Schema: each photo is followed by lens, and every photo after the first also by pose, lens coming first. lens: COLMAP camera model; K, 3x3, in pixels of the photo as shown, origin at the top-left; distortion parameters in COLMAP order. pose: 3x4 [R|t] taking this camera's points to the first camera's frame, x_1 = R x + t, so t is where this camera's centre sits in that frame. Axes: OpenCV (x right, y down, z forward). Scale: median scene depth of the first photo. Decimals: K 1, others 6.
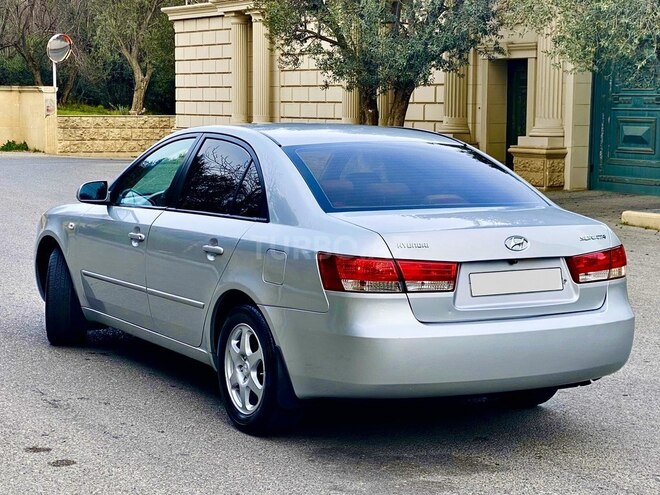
lens RADIAL K [[1471.6, 0, 331.1], [0, 1471.6, 246.4], [0, 0, 1]] dist [0.062664, 0.000000]
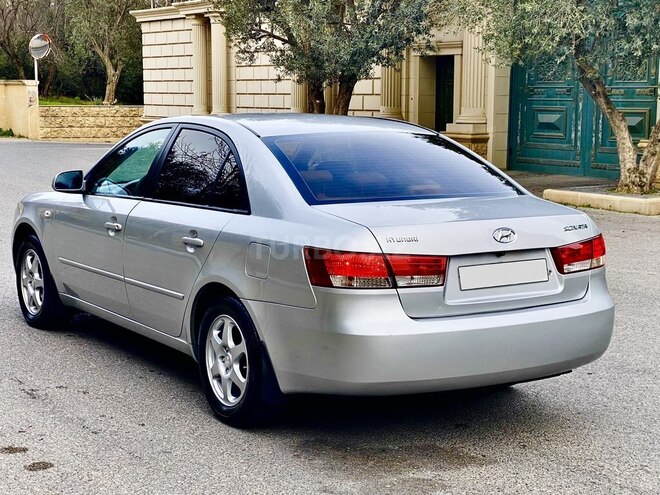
lens RADIAL K [[1177.4, 0, 353.8], [0, 1177.4, 252.2], [0, 0, 1]] dist [0.112982, 0.000000]
pose [[0.997428, -0.011301, 0.070778, -0.025618], [0.008820, 0.999339, 0.035271, -0.016186], [-0.071130, -0.034556, 0.996868, 0.181124]]
